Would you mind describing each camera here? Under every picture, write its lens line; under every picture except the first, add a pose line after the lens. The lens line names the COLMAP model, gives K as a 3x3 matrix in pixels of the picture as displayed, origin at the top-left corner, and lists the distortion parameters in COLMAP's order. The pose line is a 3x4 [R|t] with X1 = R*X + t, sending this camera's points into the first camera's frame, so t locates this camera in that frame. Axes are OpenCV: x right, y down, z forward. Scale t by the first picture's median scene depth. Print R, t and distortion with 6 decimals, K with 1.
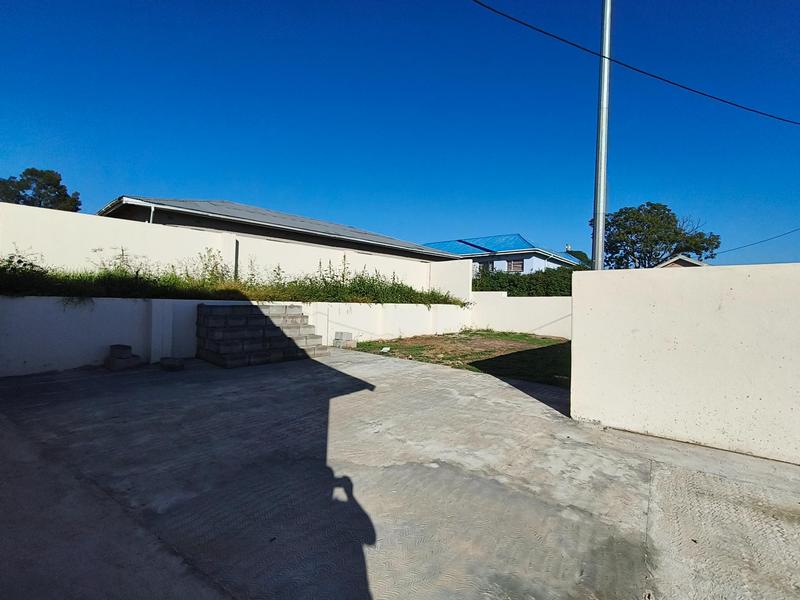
lens RADIAL K [[373.2, 0, 407.0], [0, 373.2, 301.4], [0, 0, 1]] dist [0.001878, 0.000547]
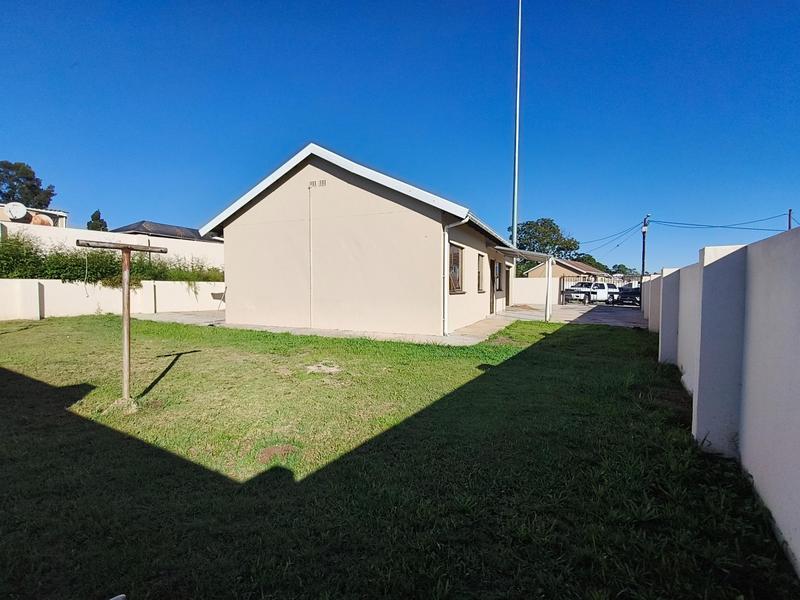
lens RADIAL K [[373.2, 0, 408.4], [0, 373.2, 299.9], [0, 0, 1]] dist [0.001878, 0.000547]
pose [[0.980472, -0.024869, 0.195082, -2.106340], [0.016474, 0.998872, 0.044537, -0.020703], [-0.195970, -0.040454, 0.979775, -4.198131]]
